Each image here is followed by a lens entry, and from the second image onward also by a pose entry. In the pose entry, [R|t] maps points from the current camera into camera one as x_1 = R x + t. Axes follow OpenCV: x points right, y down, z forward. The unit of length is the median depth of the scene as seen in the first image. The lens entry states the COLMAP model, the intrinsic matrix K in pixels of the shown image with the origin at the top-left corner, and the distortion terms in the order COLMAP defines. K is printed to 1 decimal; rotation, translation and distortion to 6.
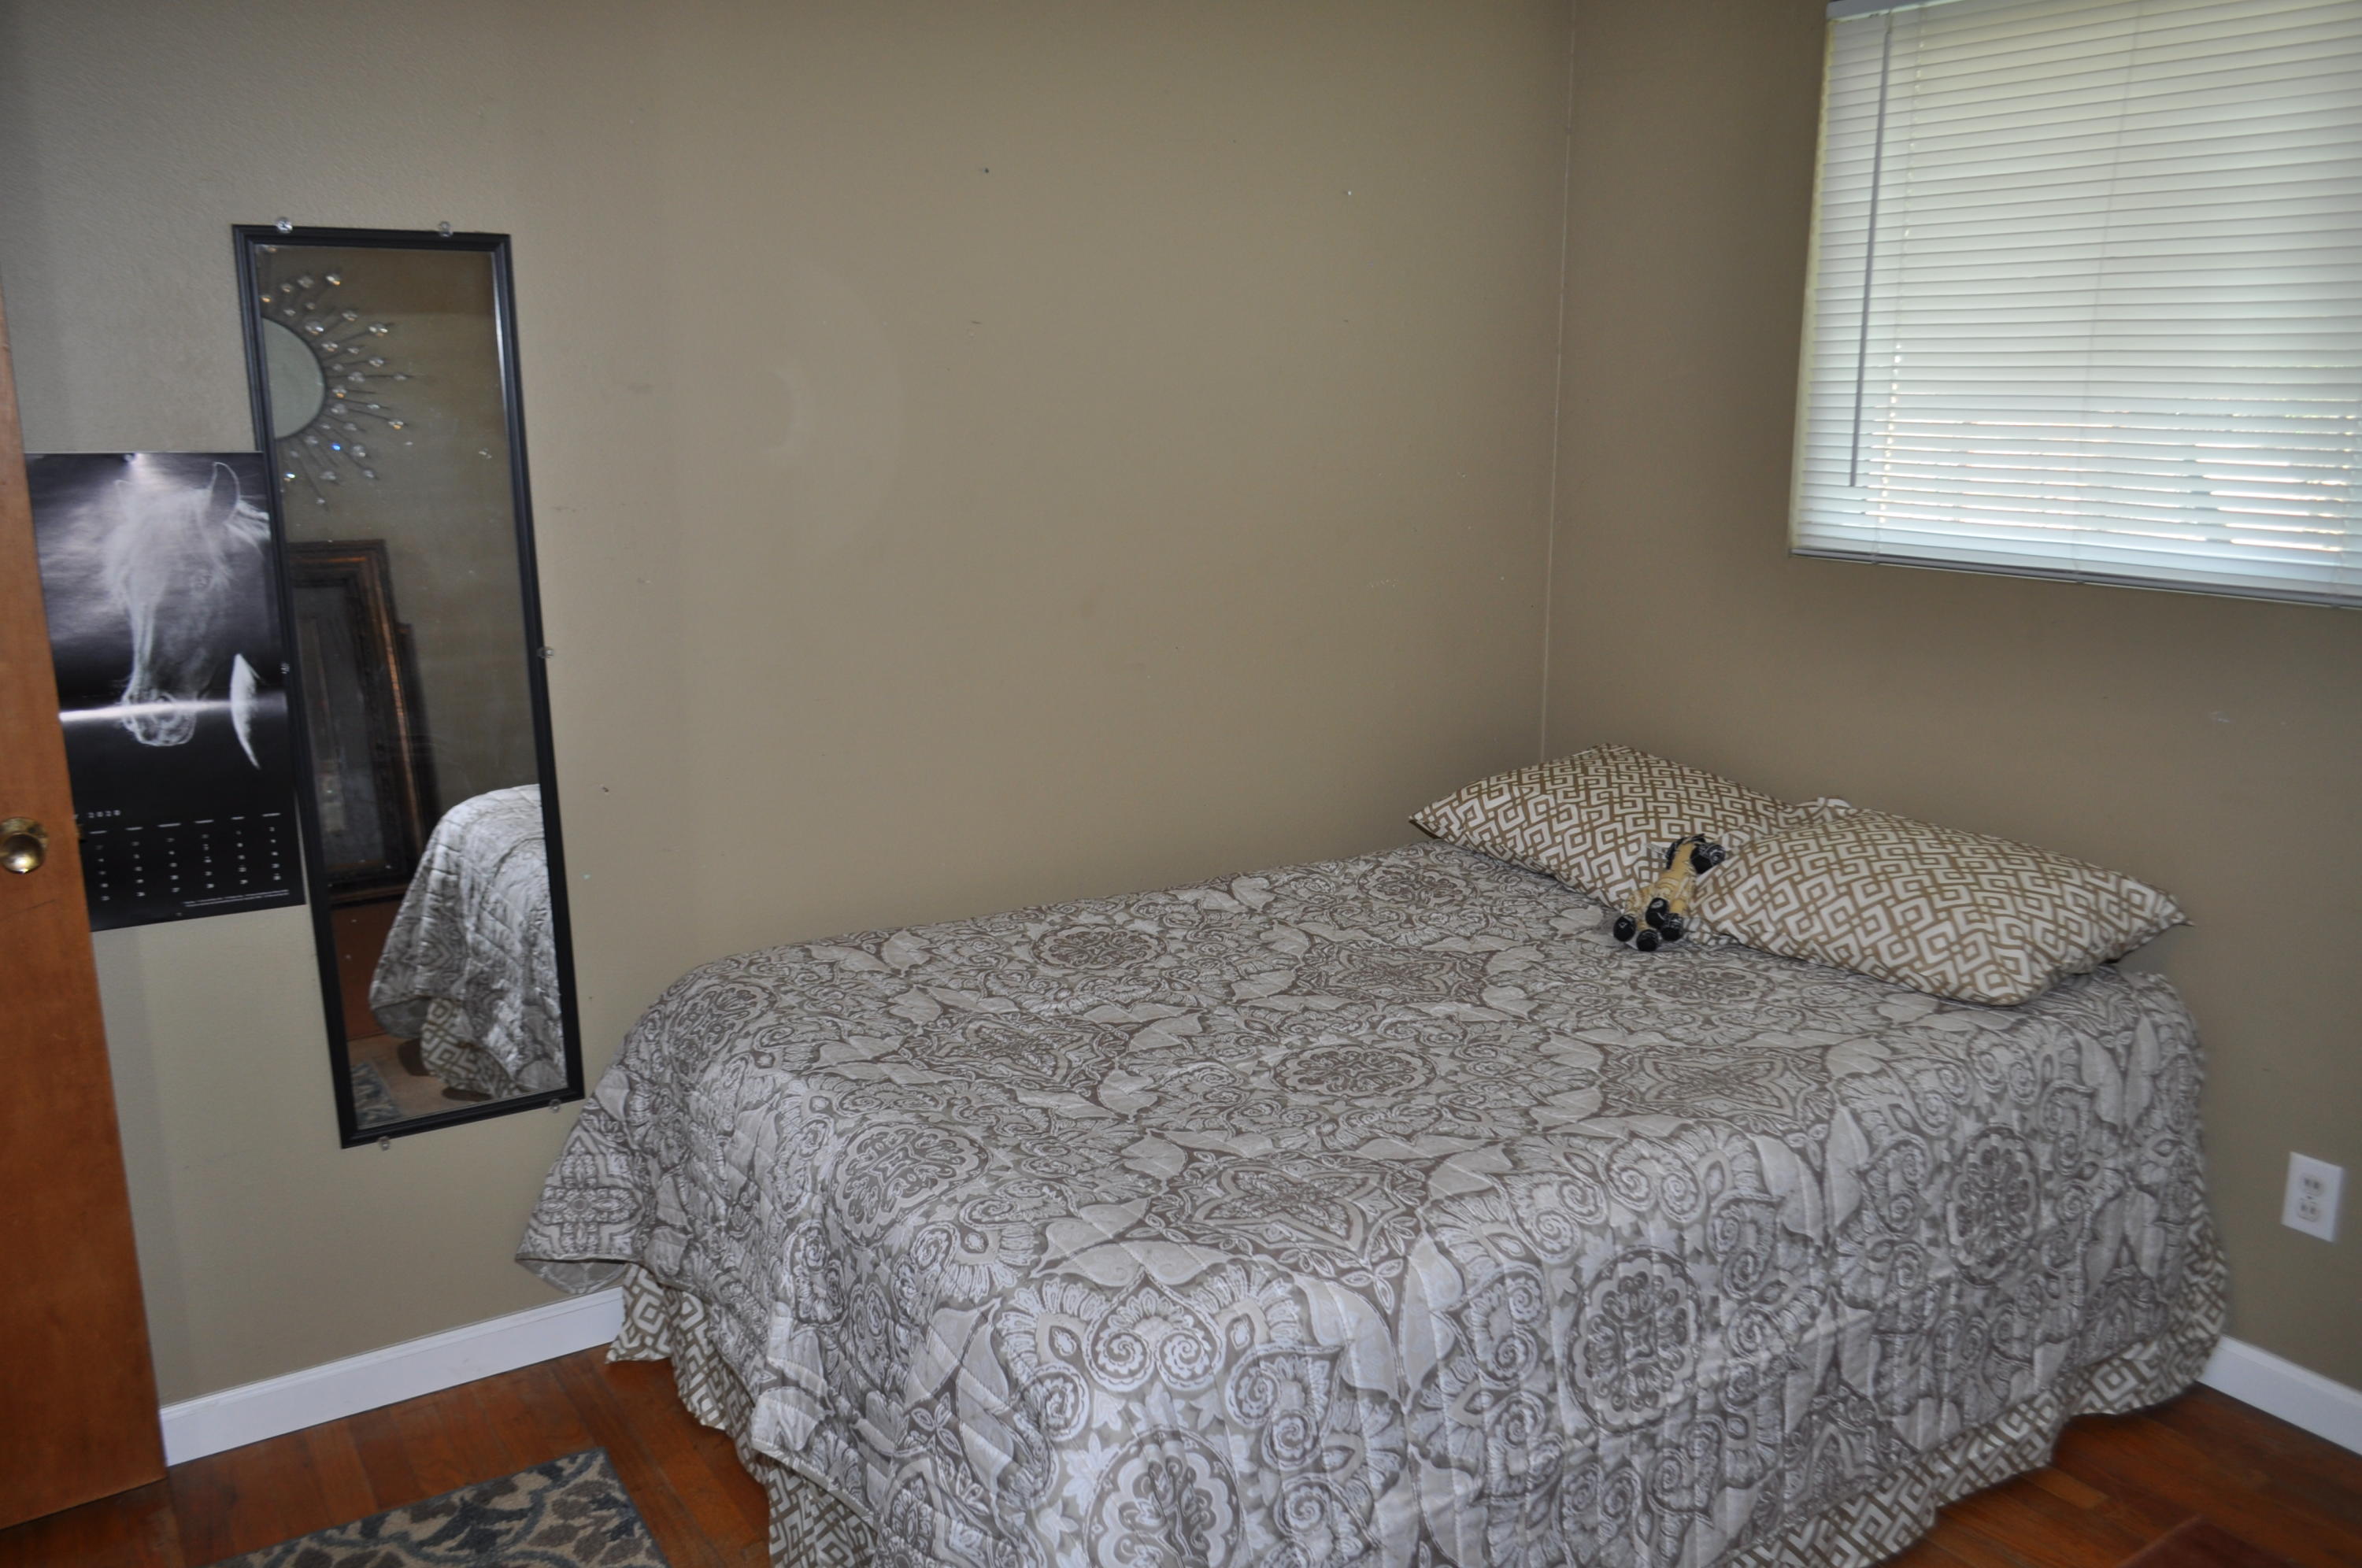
lens RADIAL K [[1821.9, 0, 1195.3], [0, 1821.9, 795.5], [0, 0, 1]] dist [-0.005584, -0.005253]
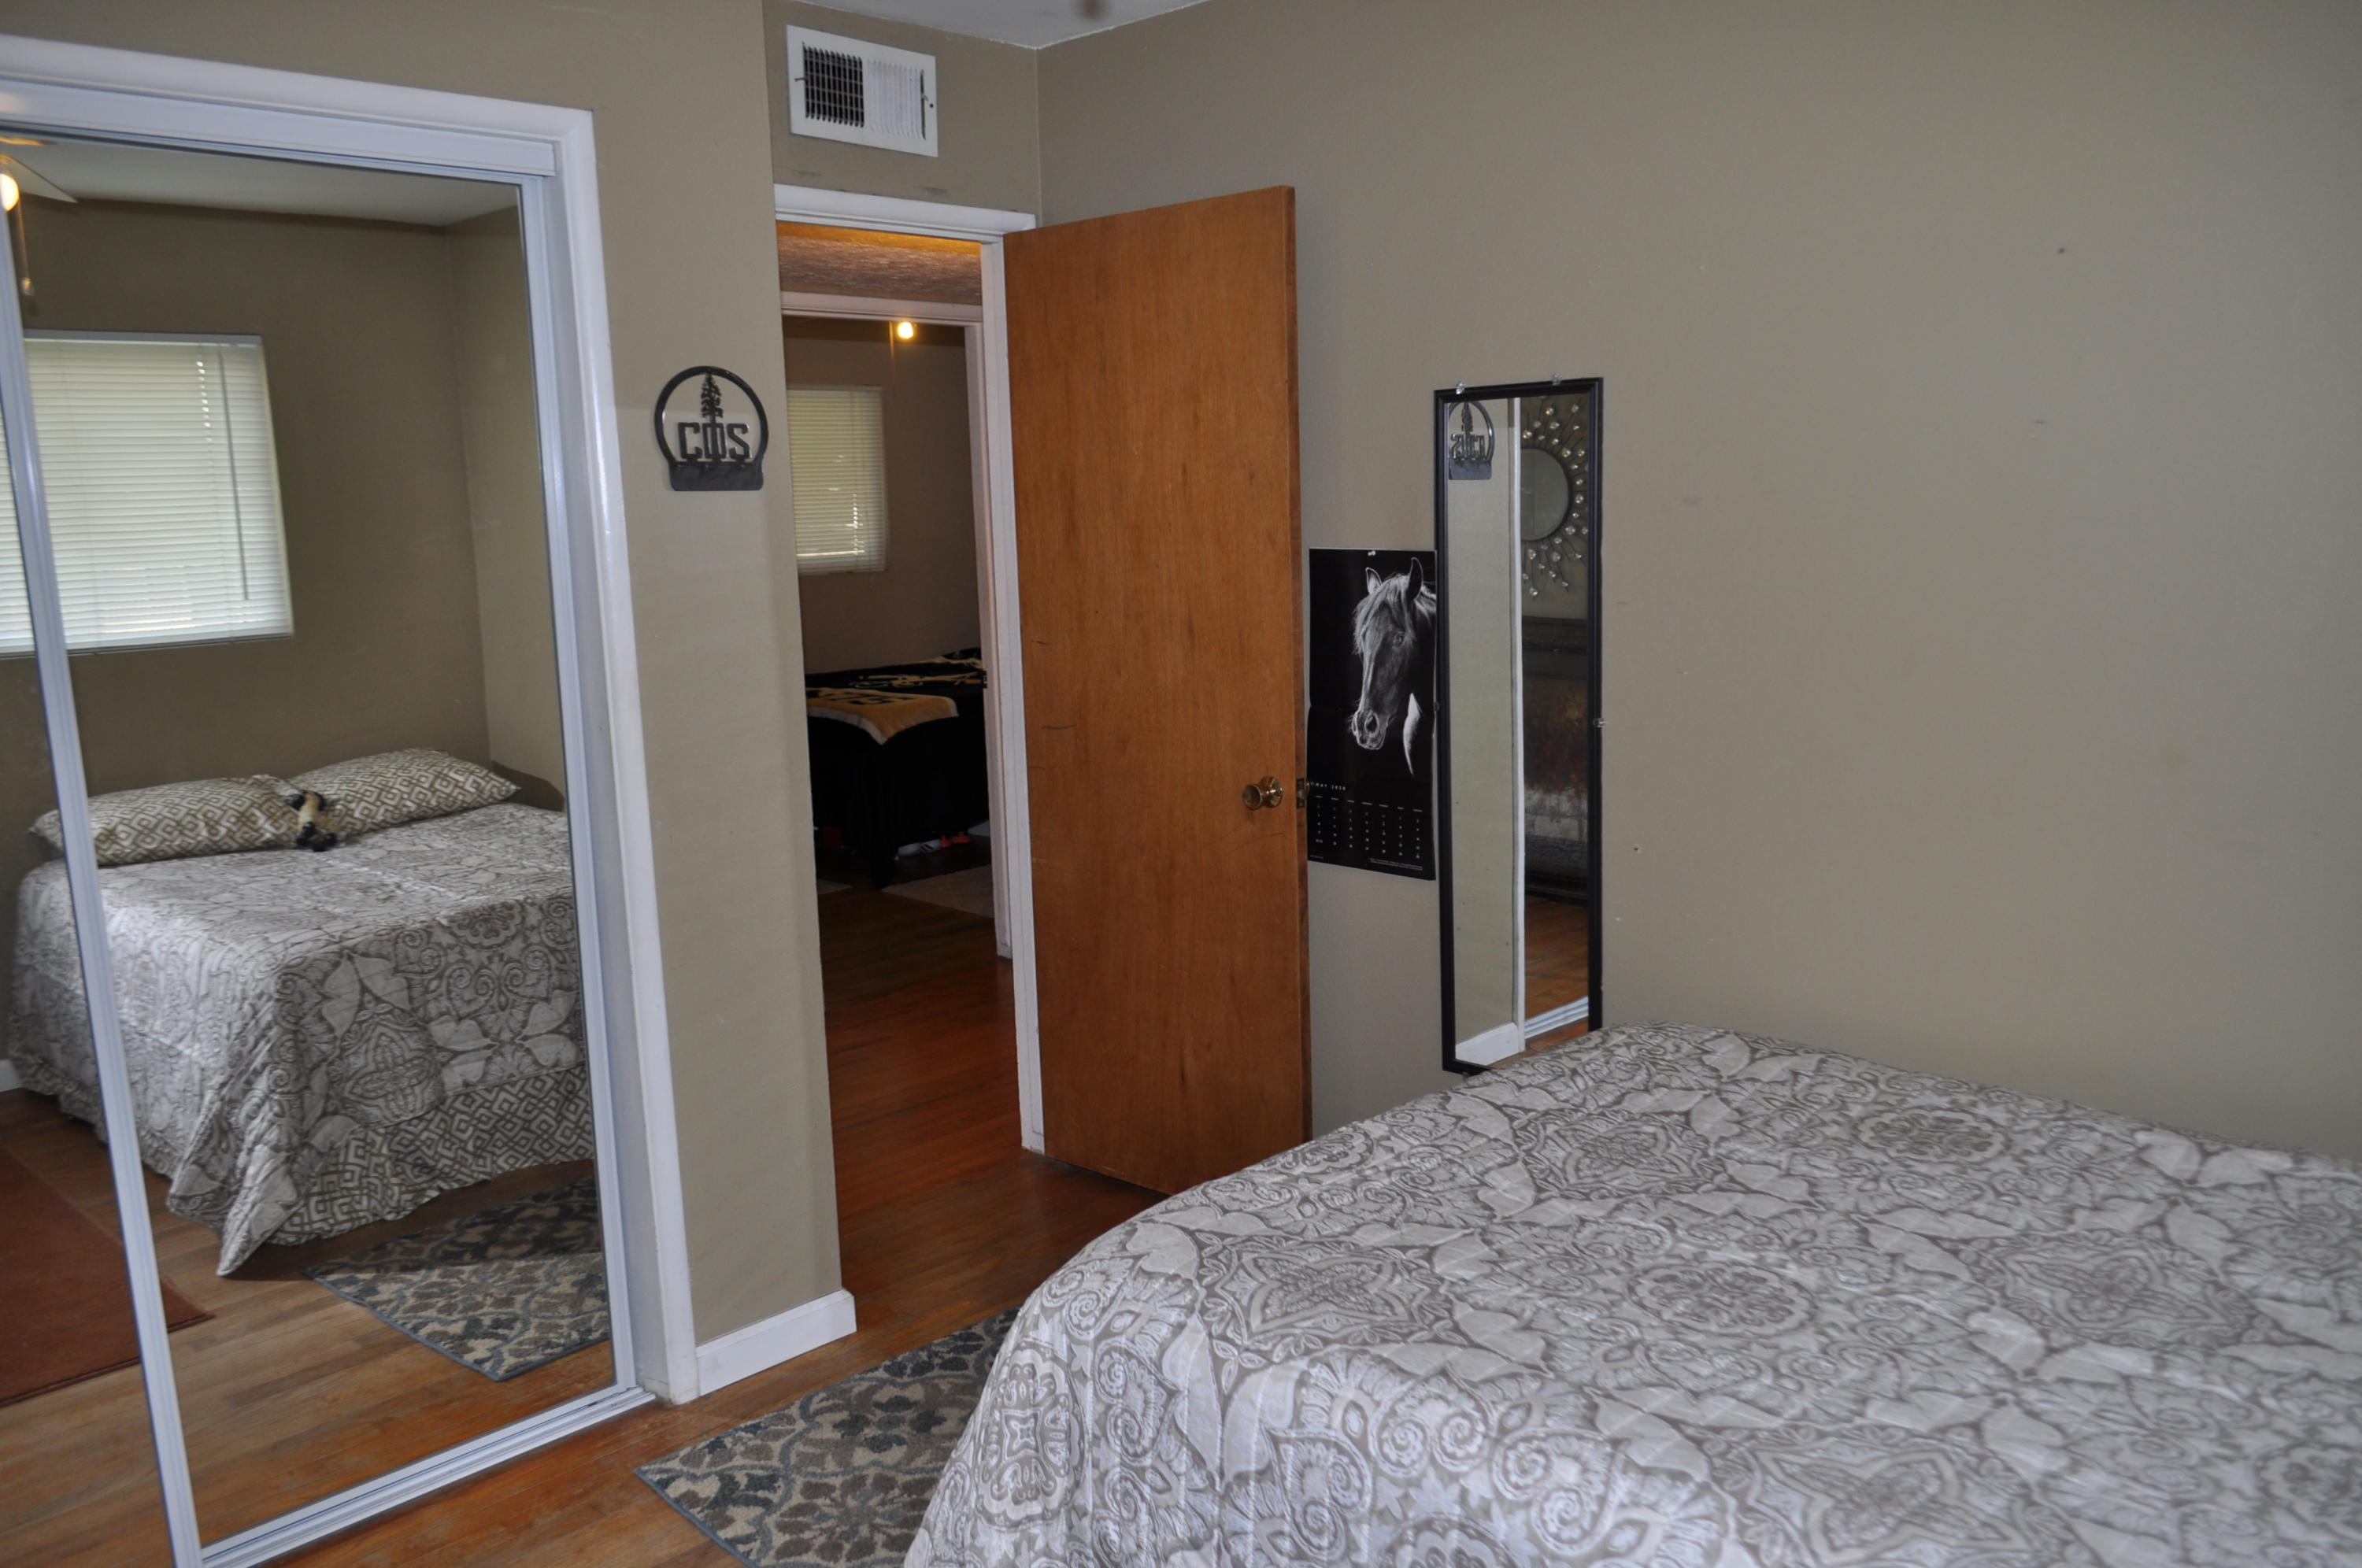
lens RADIAL K [[1821.9, 0, 1194.3], [0, 1821.9, 767.5], [0, 0, 1]] dist [-0.005584, -0.005253]
pose [[0.228083, 0.136551, -0.964019, 0.806272], [-0.185805, 0.978025, 0.094574, -0.124157], [0.955748, 0.157549, 0.248443, 0.504892]]
